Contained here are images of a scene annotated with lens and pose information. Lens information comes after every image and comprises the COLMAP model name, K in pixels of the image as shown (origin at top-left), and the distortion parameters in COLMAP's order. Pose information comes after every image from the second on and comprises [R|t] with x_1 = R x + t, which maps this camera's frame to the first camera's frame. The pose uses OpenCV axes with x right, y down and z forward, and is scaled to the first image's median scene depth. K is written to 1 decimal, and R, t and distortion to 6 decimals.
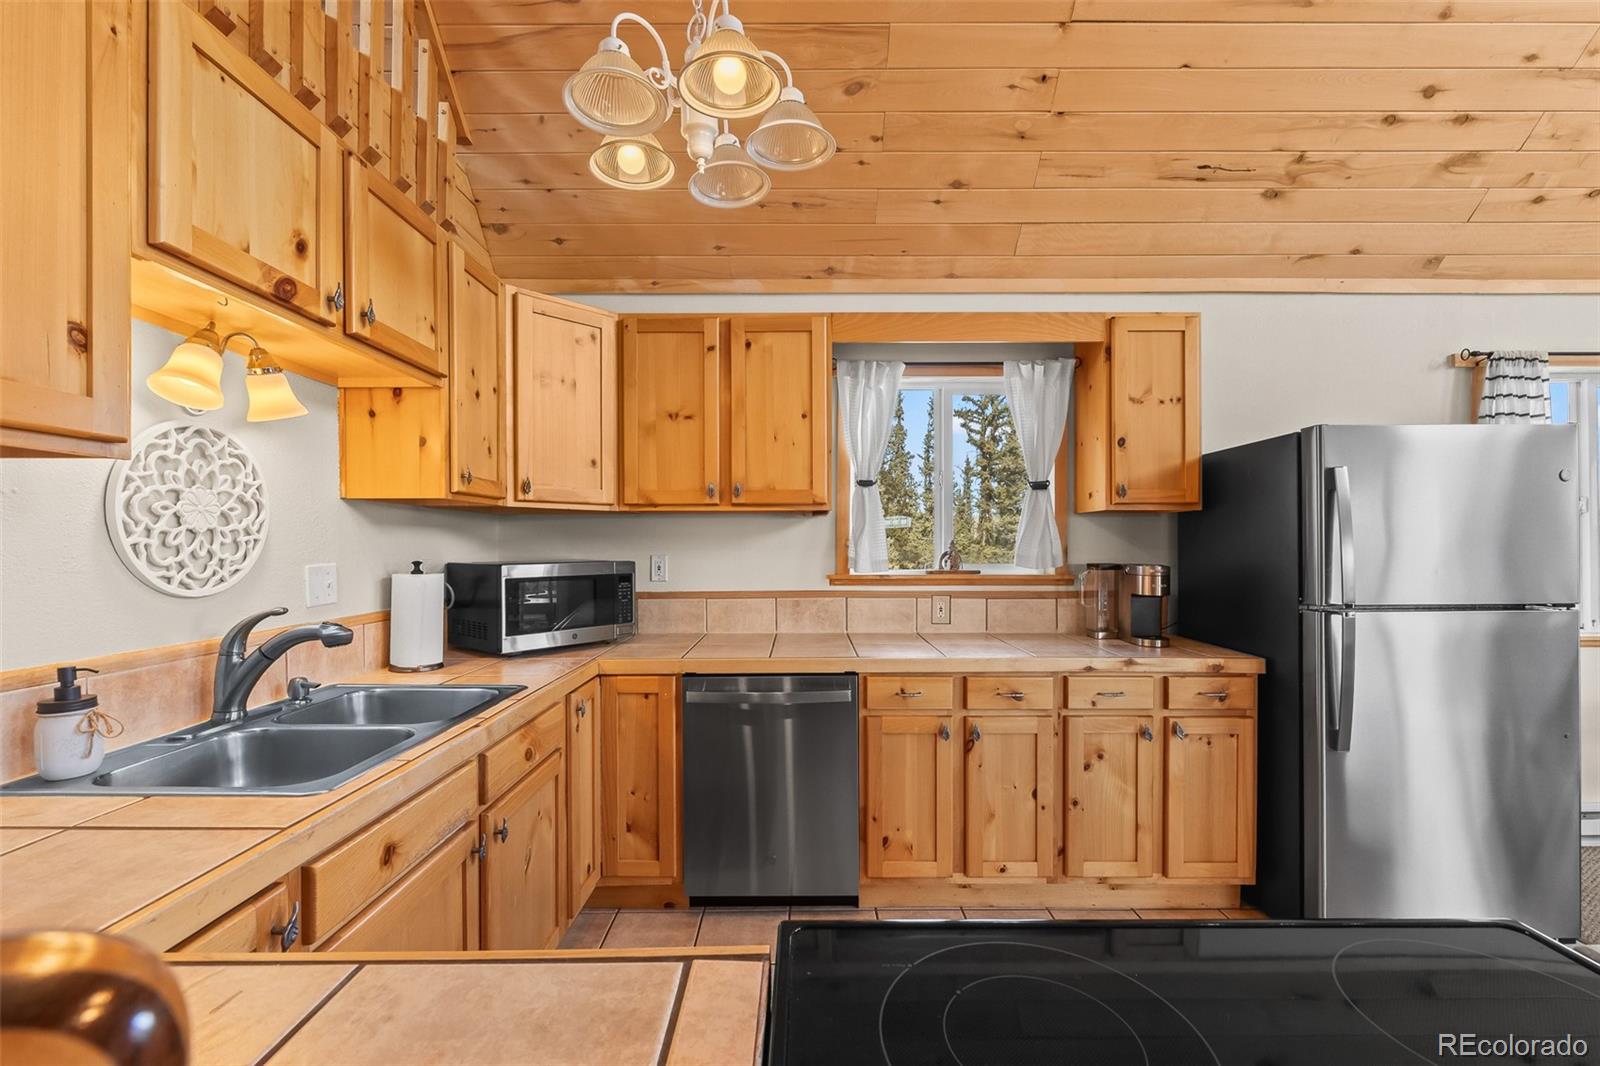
lens RADIAL K [[681.5, 0, 800.3], [0, 681.5, 541.2], [0, 0, 1]] dist [-0.003584, -0.000672]
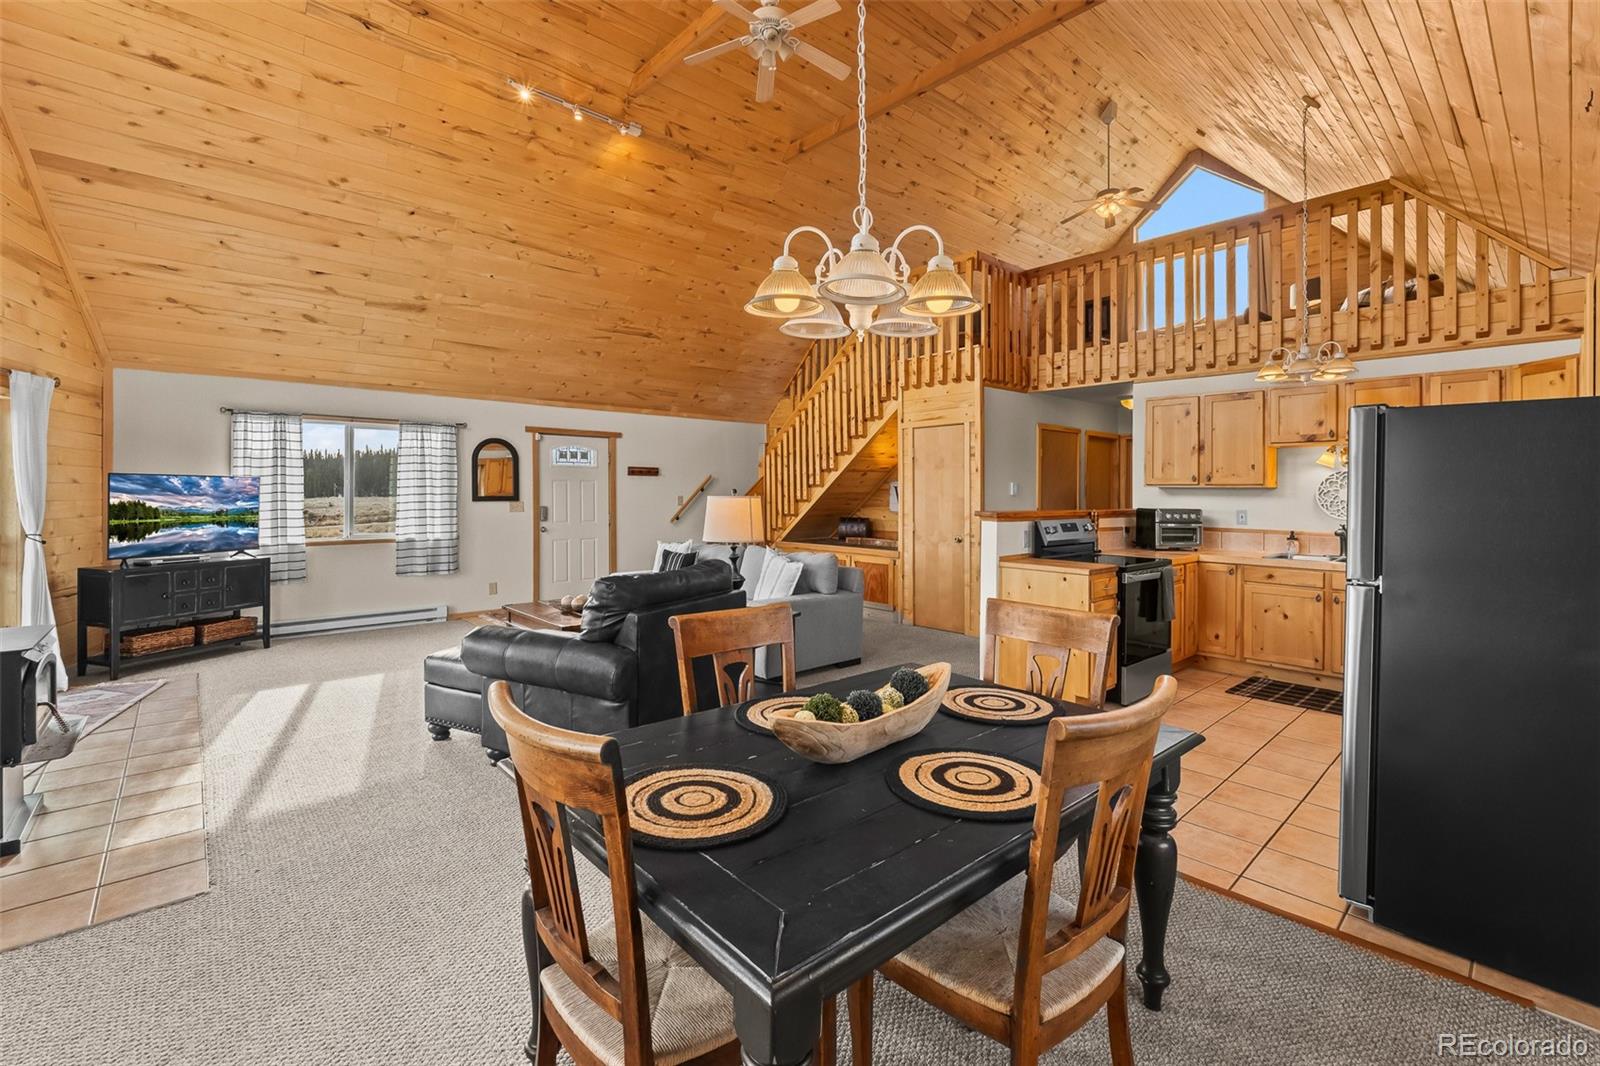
lens RADIAL K [[696.5, 0, 801.4], [0, 696.5, 492.3], [0, 0, 1]] dist [-0.000054, 0.000105]
pose [[-0.747378, -0.000639, -0.664398, 2.105431], [-0.002237, 0.999996, 0.001554, -0.035366], [0.664395, 0.002648, -0.747377, 1.070473]]
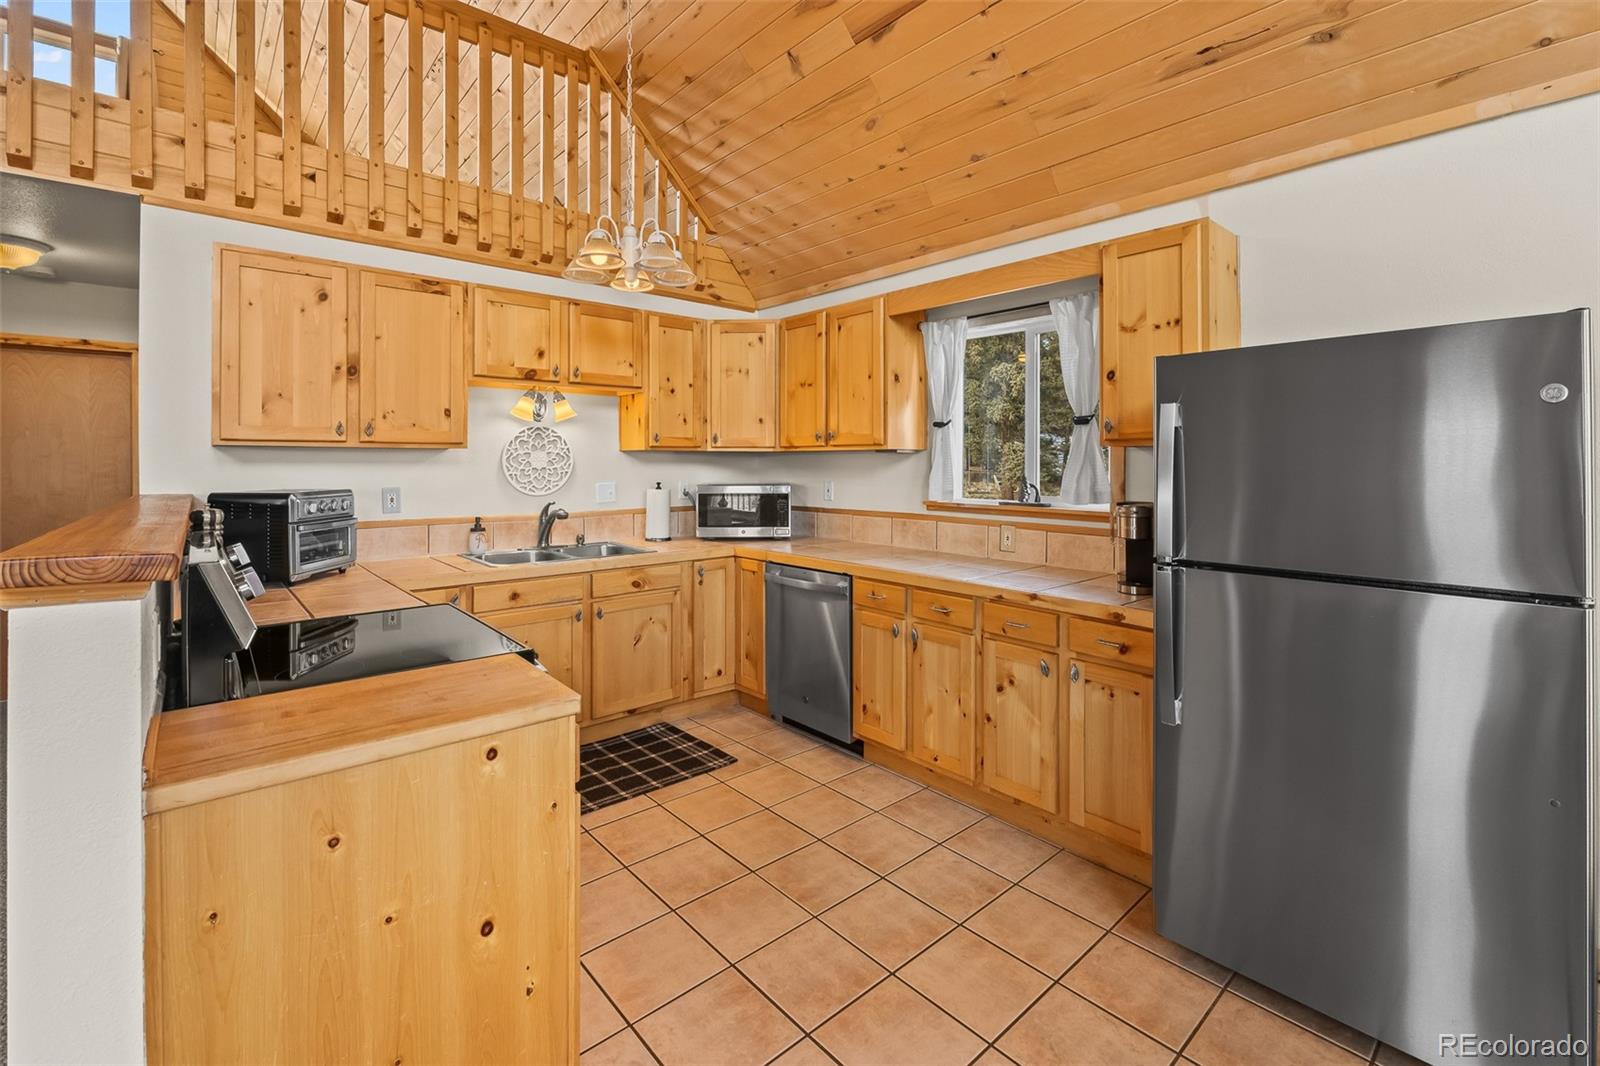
lens RADIAL K [[707.1, 0, 795.2], [0, 707.1, 448.1], [0, 0, 1]] dist [-0.001640, -0.000432]
pose [[0.652719, -0.011222, -0.757517, 0.987481], [0.000915, 0.999901, -0.014024, -0.031635], [0.757599, 0.008460, 0.652665, 0.018770]]
